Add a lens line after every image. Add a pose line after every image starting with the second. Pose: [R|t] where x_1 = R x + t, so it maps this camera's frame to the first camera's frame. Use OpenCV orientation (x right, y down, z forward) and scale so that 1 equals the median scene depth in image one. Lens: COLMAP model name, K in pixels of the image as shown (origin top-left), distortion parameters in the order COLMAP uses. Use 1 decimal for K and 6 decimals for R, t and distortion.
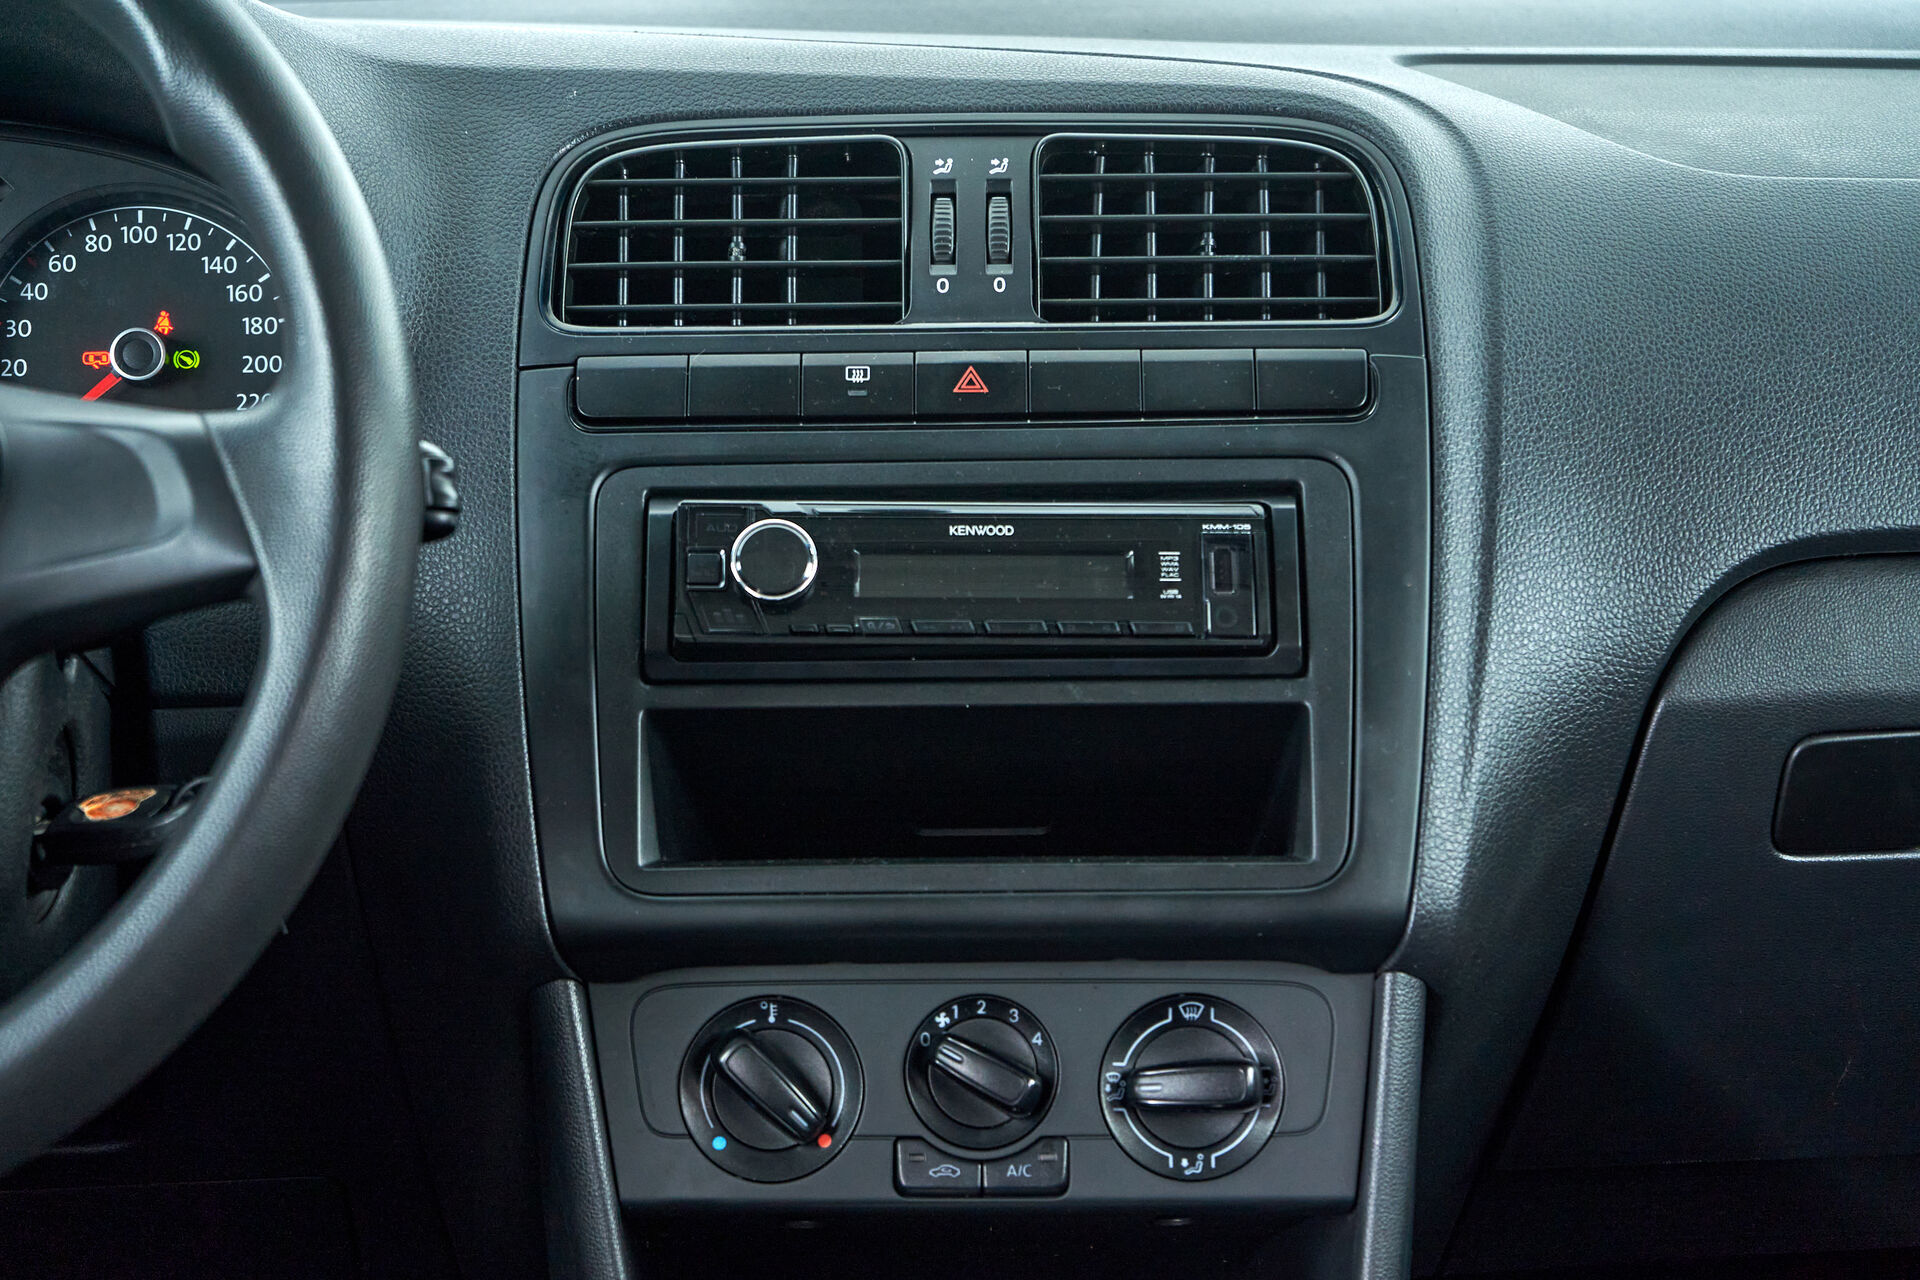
lens RADIAL K [[3899.5, 0, 973.5], [0, 3899.5, 660.1], [0, 0, 1]] dist [-0.005262, 0.000000]
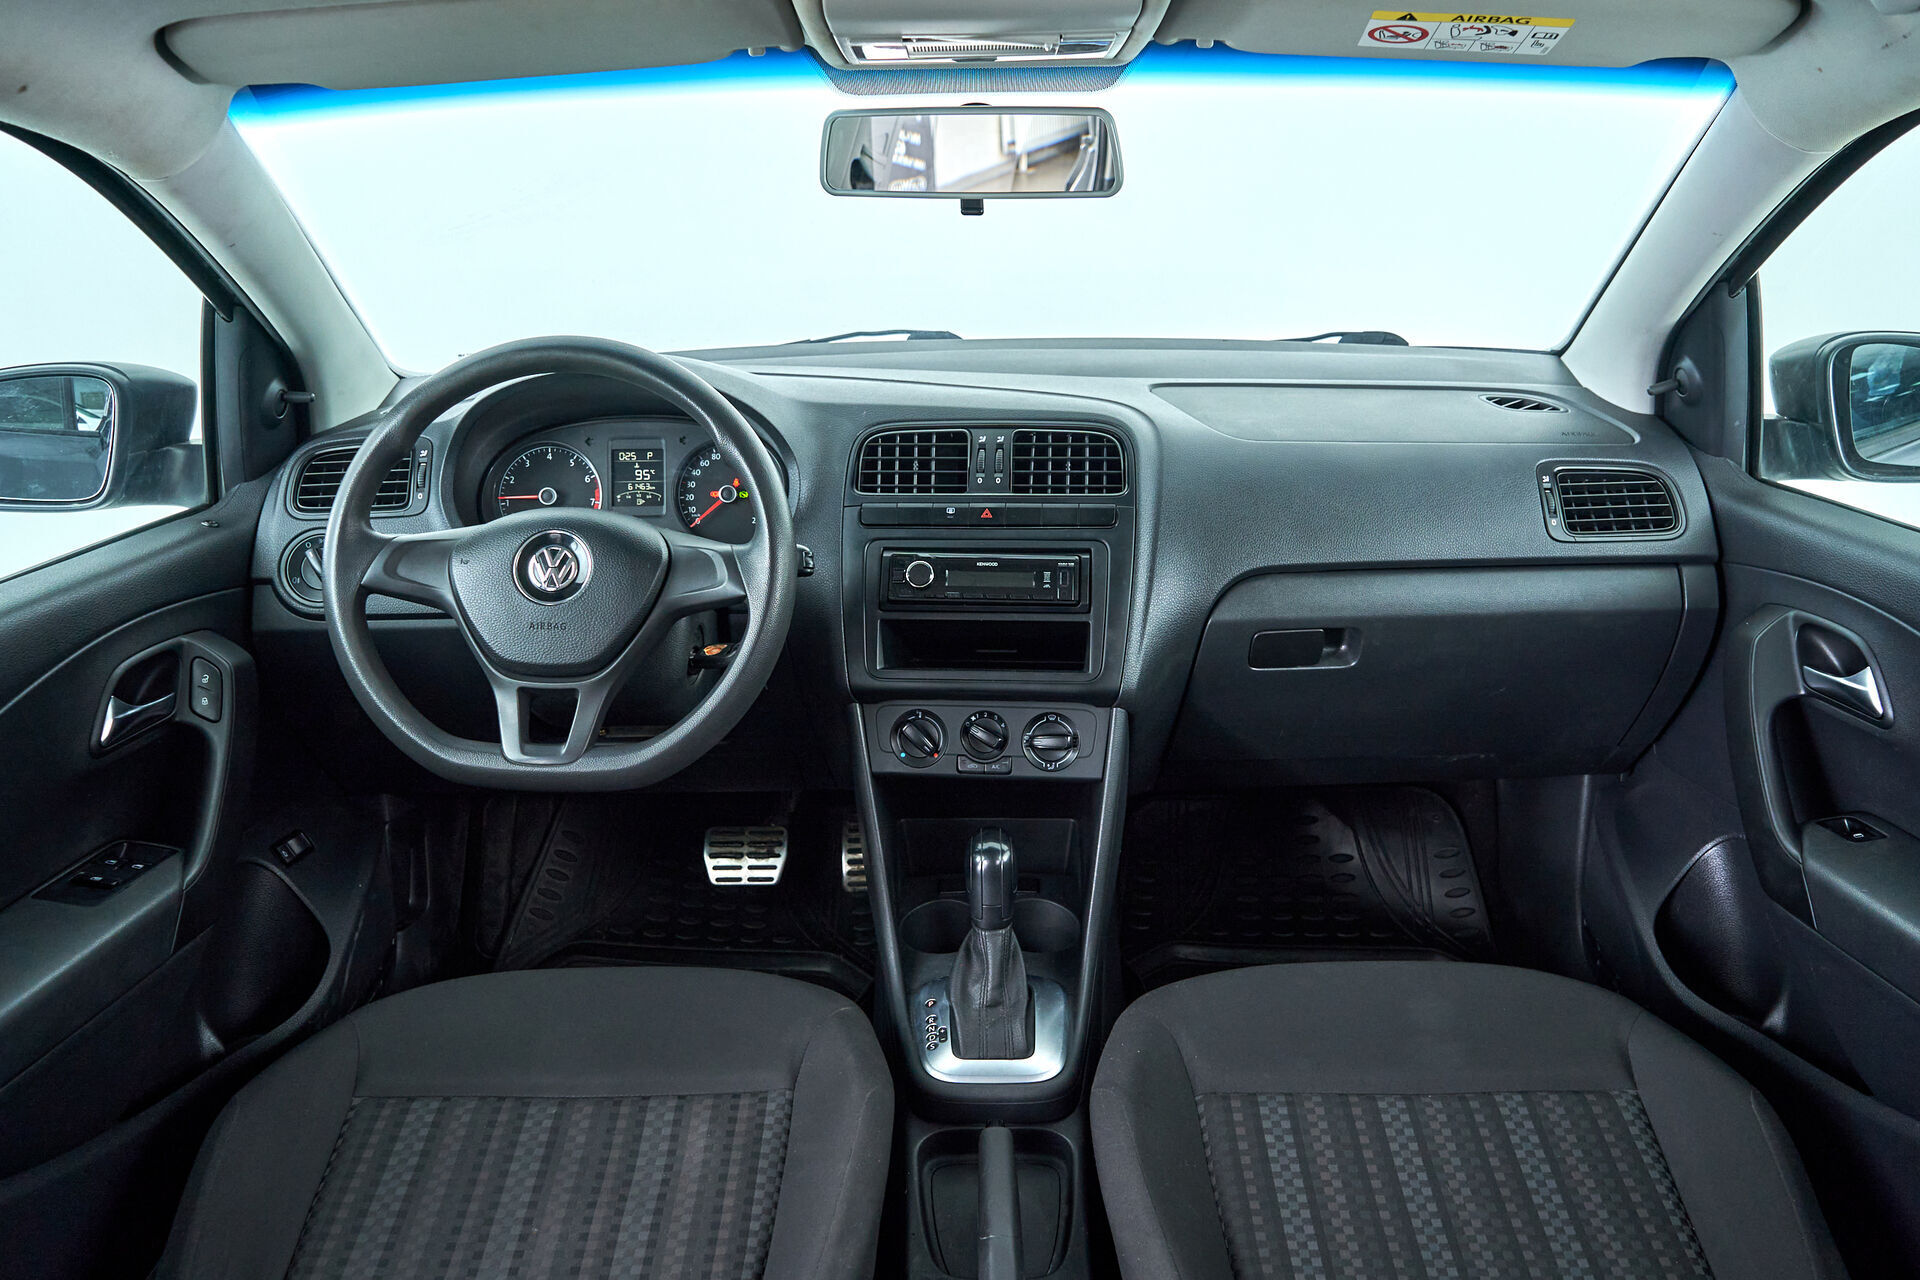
lens RADIAL K [[1559.1, 0, 964.6], [0, 1559.1, 637.7], [0, 0, 1]] dist [0.001700, -0.001186]
pose [[0.994422, 0.021813, -0.103194, 0.112954], [-0.010800, 0.994297, 0.106094, -0.105844], [0.104919, -0.104388, 0.988987, -0.242534]]
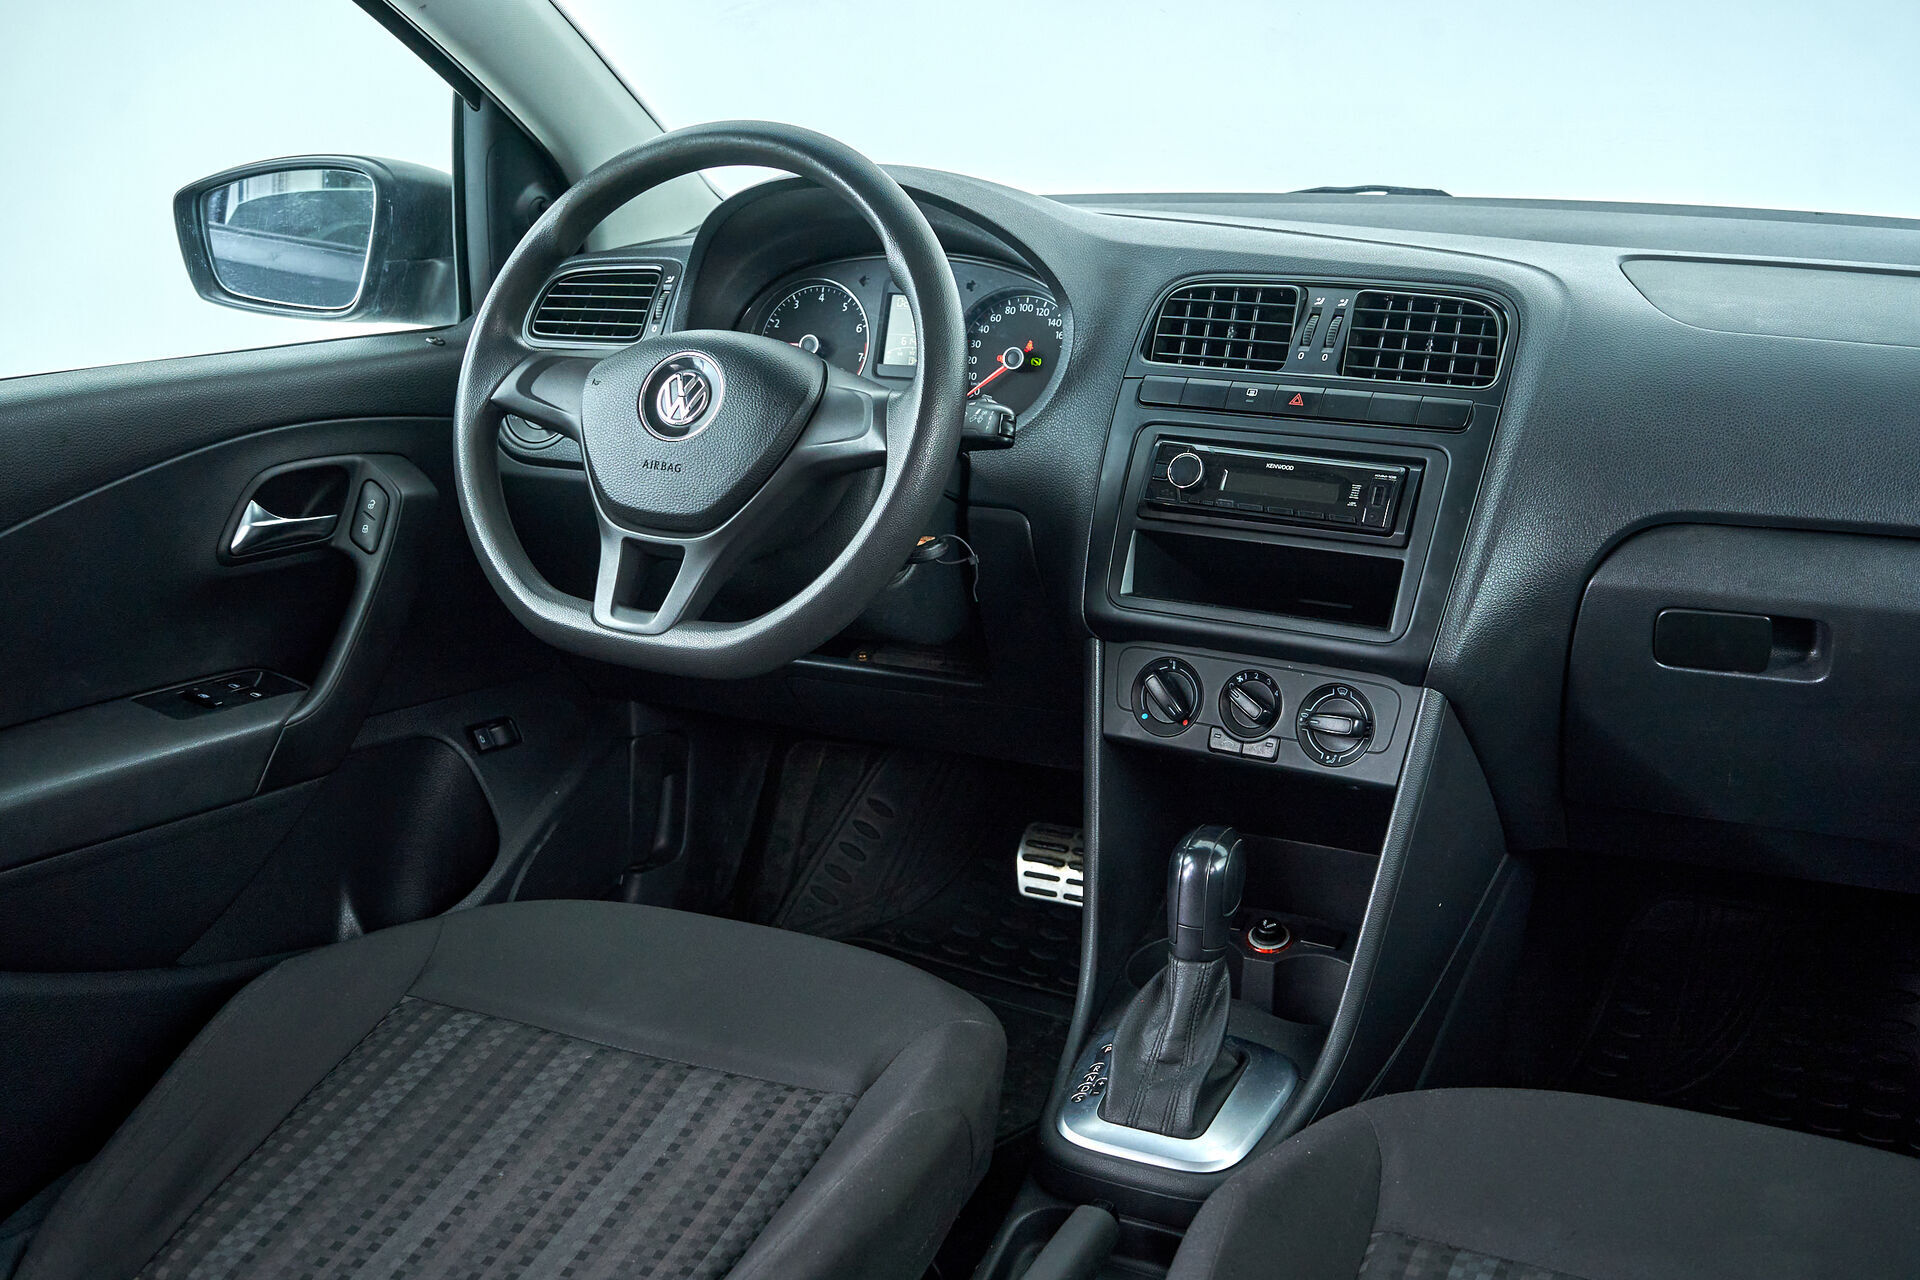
lens RADIAL K [[2134.1, 0, 965.8], [0, 2134.1, 638.2], [0, 0, 1]] dist [-0.044500, 0.000000]
pose [[0.850646, 0.140809, -0.506532, 0.479814], [-0.104712, 0.989540, 0.099231, -0.038045], [0.515206, -0.031370, 0.856492, -0.150220]]
